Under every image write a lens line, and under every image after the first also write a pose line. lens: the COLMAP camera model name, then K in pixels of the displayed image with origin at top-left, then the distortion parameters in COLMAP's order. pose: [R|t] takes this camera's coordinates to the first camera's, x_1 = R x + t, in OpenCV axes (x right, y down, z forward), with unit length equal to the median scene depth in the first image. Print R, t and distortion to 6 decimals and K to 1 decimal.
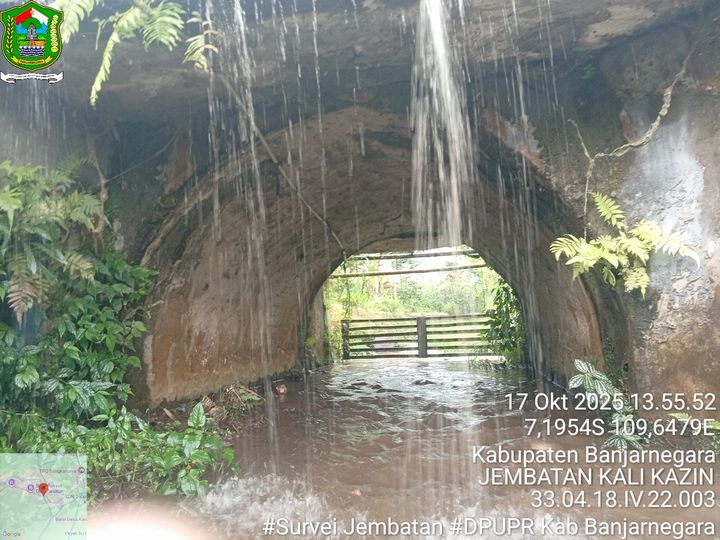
lens RADIAL K [[547.1, 0, 358.6], [0, 547.1, 265.5], [0, 0, 1]] dist [0.091309, -0.180154]
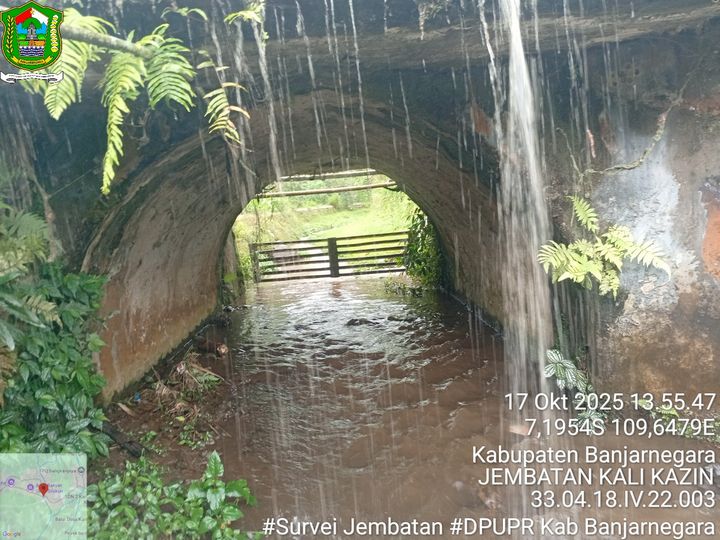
lens RADIAL K [[546.4, 0, 357.5], [0, 546.4, 266.9], [0, 0, 1]] dist [0.108641, -0.226889]
pose [[0.974073, -0.068163, 0.215722, -0.191333], [0.020247, 0.975971, 0.216959, -0.225554], [-0.225327, -0.206966, 0.952047, 0.073043]]
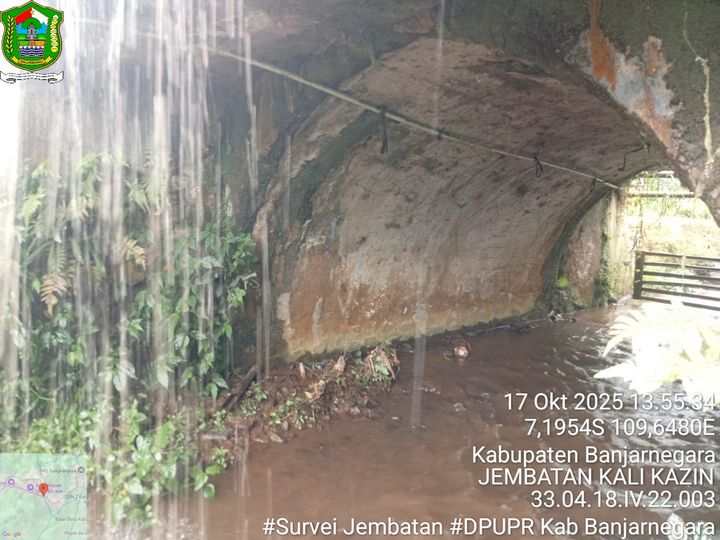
lens RADIAL K [[546.4, 0, 357.5], [0, 546.4, 266.9], [0, 0, 1]] dist [0.108641, -0.226889]
pose [[0.797436, 0.126463, -0.590002, 0.415225], [0.004771, 0.976439, 0.215742, -0.180204], [0.603385, -0.174856, 0.778044, 0.410790]]
